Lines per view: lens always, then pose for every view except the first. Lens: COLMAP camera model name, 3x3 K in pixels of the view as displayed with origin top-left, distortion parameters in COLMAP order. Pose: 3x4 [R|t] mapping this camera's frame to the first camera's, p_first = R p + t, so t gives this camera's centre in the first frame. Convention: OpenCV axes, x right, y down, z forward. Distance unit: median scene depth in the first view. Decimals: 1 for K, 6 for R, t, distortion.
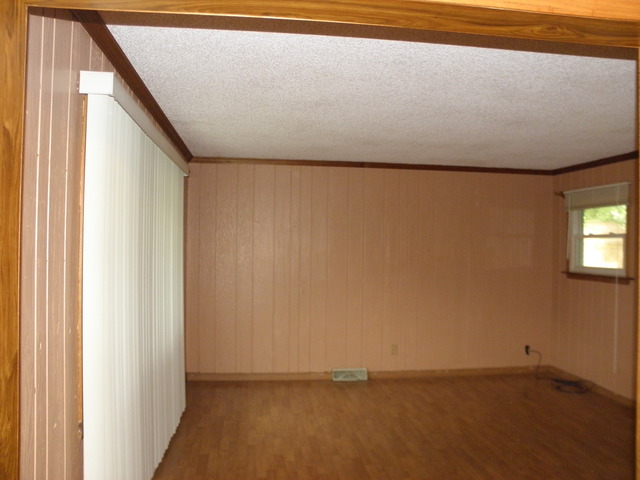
lens RADIAL K [[539.6, 0, 320.0], [0, 539.6, 240.0], [0, 0, 1]] dist [-0.172103, 0.124460]
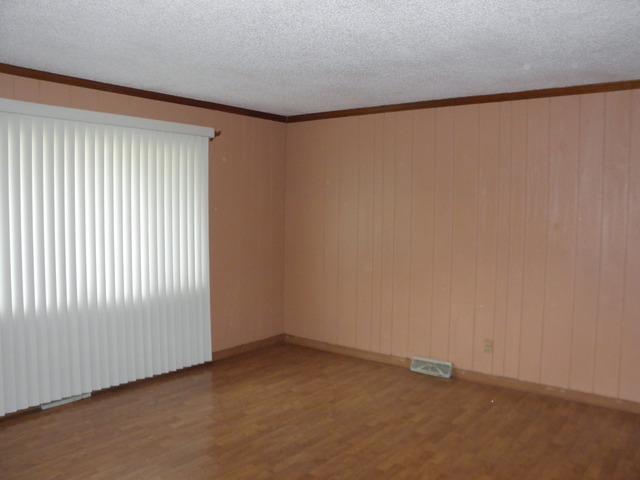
lens RADIAL K [[539.6, 0, 320.0], [0, 539.6, 240.0], [0, 0, 1]] dist [-0.172103, 0.124460]
pose [[0.712753, 0.037759, -0.700398, 0.553124], [0.001871, 0.998444, 0.055730, 0.017835], [0.701413, -0.041032, 0.711573, 0.361254]]
